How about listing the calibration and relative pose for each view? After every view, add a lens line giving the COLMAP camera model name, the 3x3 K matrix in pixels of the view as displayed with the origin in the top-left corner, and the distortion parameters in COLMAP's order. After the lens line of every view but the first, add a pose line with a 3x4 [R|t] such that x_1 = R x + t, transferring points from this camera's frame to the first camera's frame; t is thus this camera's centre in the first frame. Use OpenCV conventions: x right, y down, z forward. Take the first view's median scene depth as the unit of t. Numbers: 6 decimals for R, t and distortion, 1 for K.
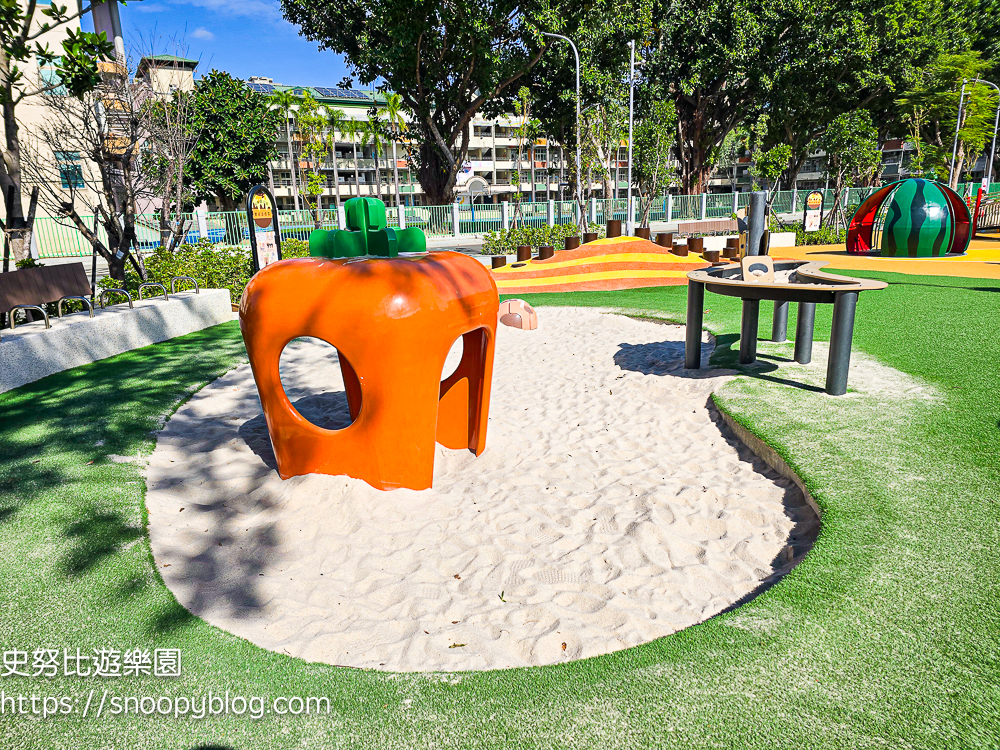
lens RADIAL K [[650.5, 0, 504.2], [0, 650.5, 388.6], [0, 0, 1]] dist [0.095933, -0.125334]
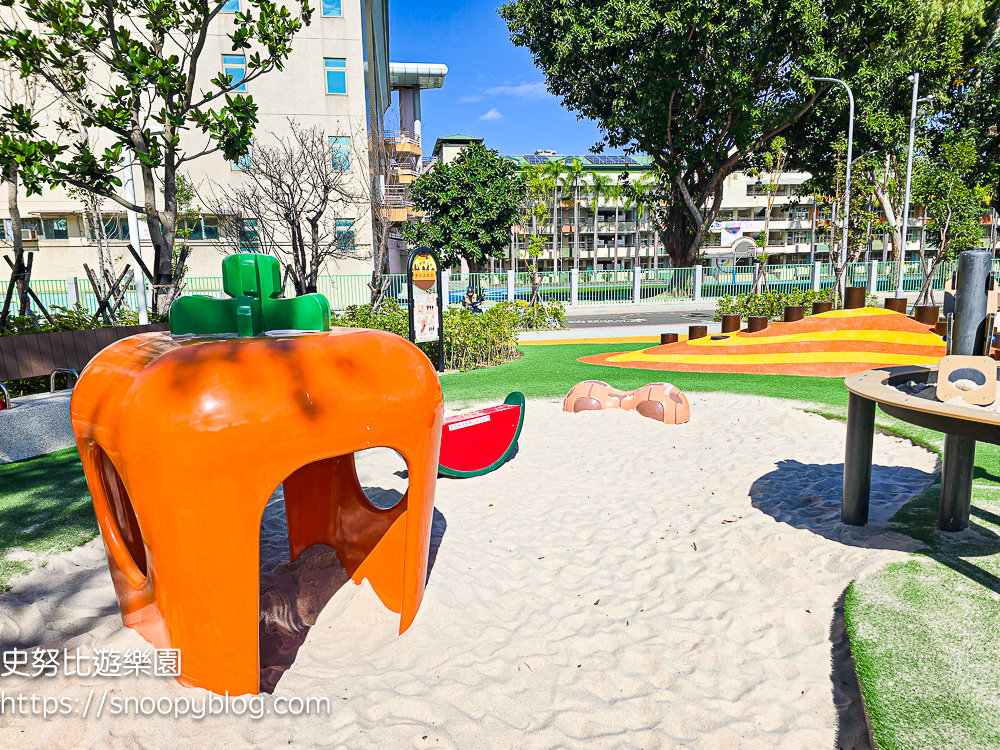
lens RADIAL K [[676.7, 0, 506.1], [0, 676.7, 382.7], [0, 0, 1]] dist [0.071993, -0.071623]
pose [[0.928232, 0.072585, -0.364852, 0.033901], [-0.110173, 0.990419, -0.083258, -0.011845], [0.355313, 0.117479, 0.927336, 0.041983]]
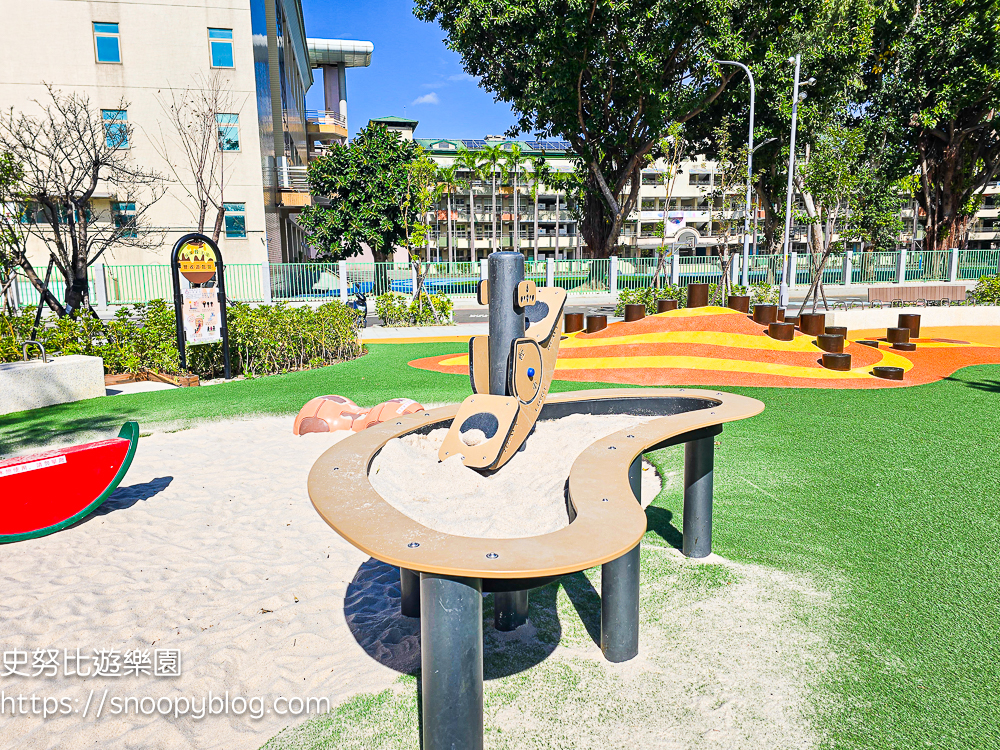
lens RADIAL K [[700.1, 0, 500.0], [0, 700.1, 375.0], [0, 0, 1]] dist [0.072042, -0.078062]
pose [[0.948706, 0.068082, -0.308742, 0.079470], [-0.100608, 0.990786, -0.090667, -0.026026], [0.299724, 0.117079, 0.946815, 0.086093]]
